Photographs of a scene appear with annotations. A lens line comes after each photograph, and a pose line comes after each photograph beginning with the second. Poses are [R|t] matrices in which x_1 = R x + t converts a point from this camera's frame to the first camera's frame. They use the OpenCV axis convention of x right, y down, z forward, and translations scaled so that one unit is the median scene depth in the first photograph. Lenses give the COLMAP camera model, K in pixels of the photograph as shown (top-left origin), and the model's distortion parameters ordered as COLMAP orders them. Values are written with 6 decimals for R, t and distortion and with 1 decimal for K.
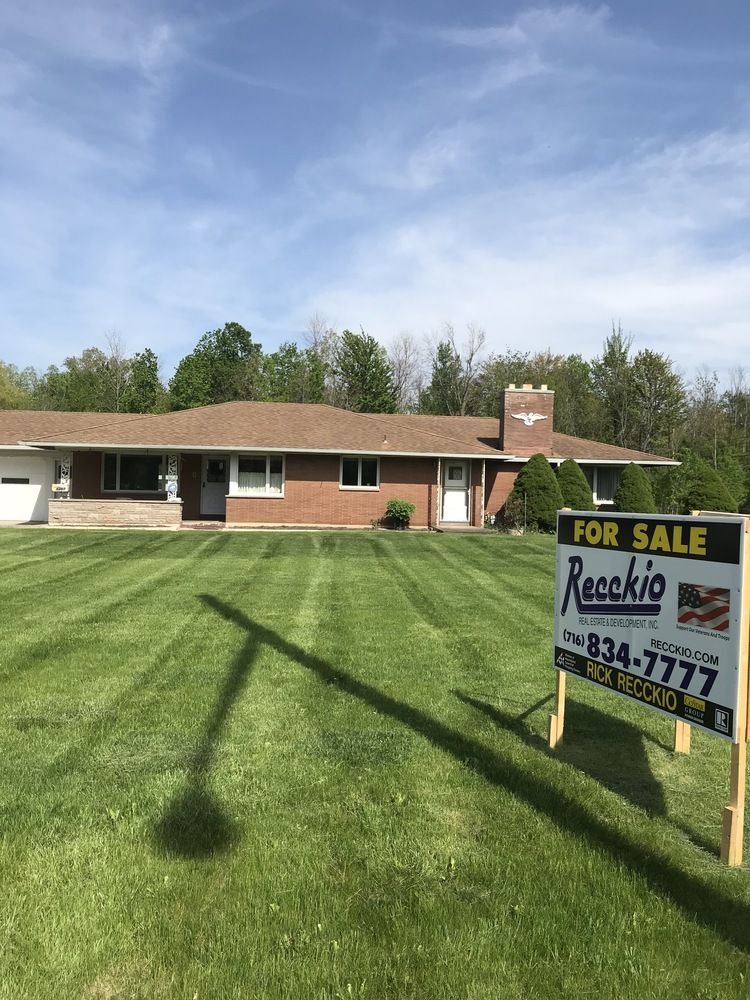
lens RADIAL K [[806.1, 0, 375.0], [0, 806.1, 500.0], [0, 0, 1]] dist [0.045621, 0.000559]
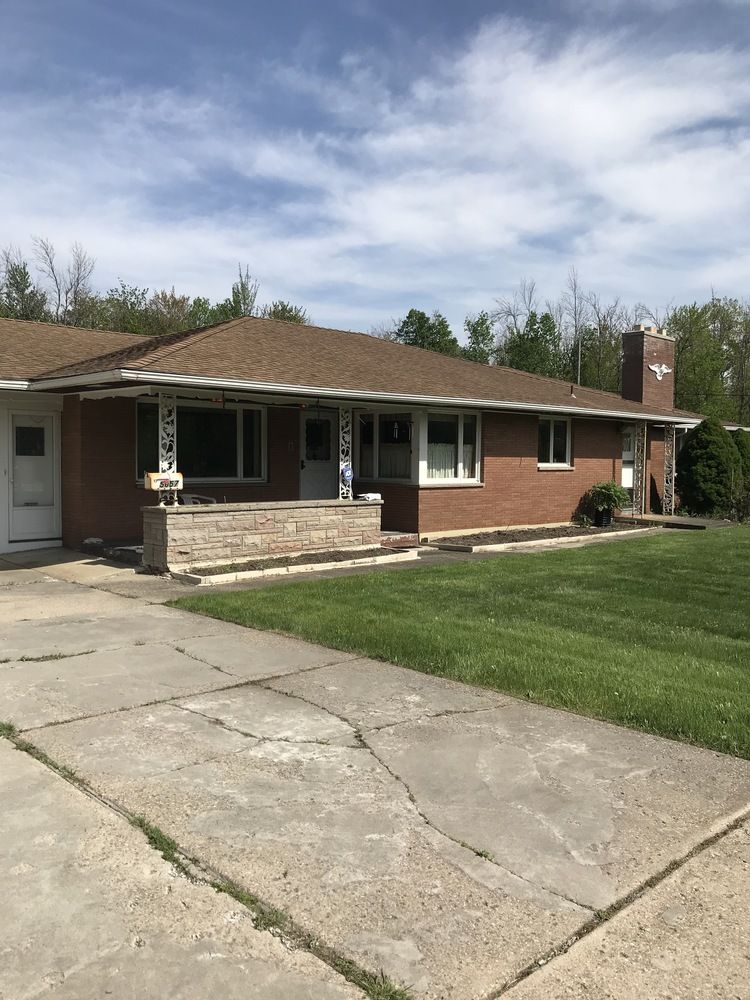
lens RADIAL K [[833.3, 0, 375.0], [0, 833.3, 500.0], [0, 0, 1]] dist [0.008349, -0.003291]
pose [[0.795356, -0.045422, 0.604438, -0.167977], [0.015531, 0.998388, 0.054589, -0.008222], [-0.605944, -0.034030, 0.794779, 0.169008]]
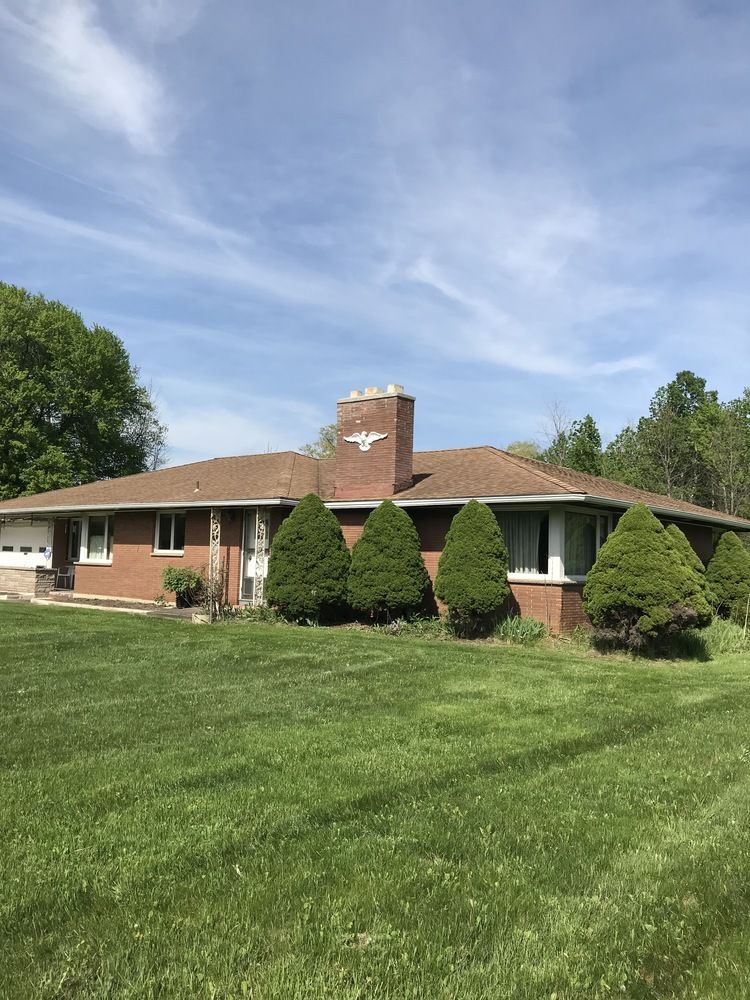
lens RADIAL K [[801.4, 0, 374.8], [0, 801.4, 455.8], [0, 0, 1]] dist [0.084046, -0.063519]
pose [[0.678424, -0.094258, -0.728599, 0.209860], [-0.021352, 0.988787, -0.147800, 0.000985], [0.734361, 0.115828, 0.668804, 0.190651]]
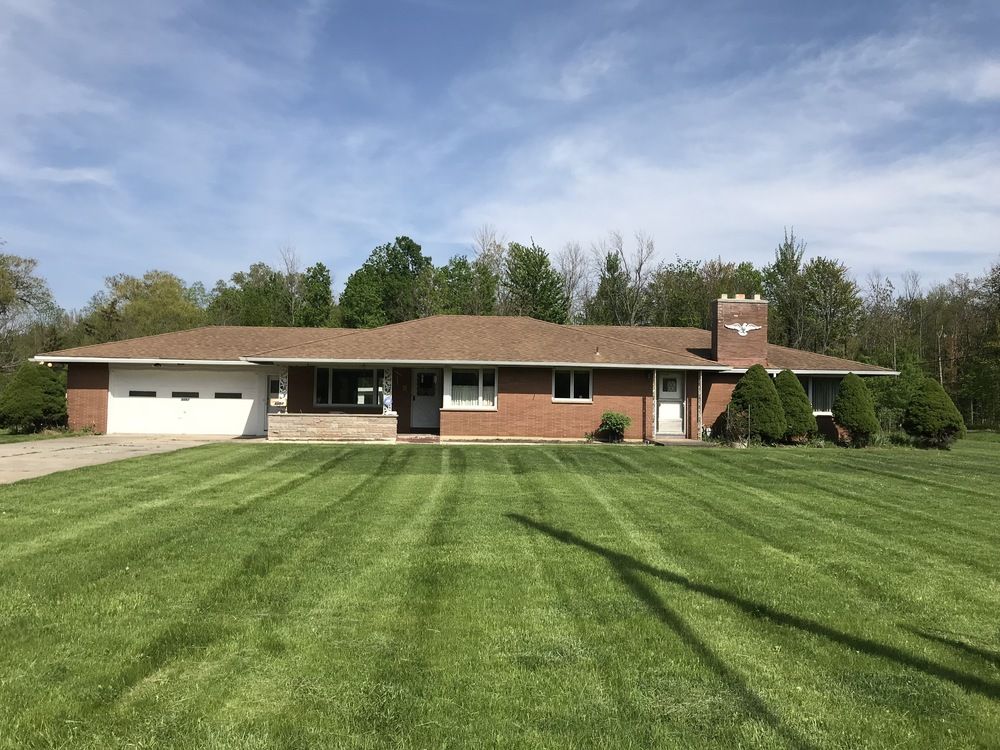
lens RADIAL K [[801.4, 0, 491.3], [0, 801.4, 396.2], [0, 0, 1]] dist [0.084046, -0.063519]
pose [[0.999025, -0.006183, -0.043723, -0.023277], [0.005421, 0.999832, -0.017529, -0.001090], [0.043824, 0.017274, 0.998890, 0.002309]]
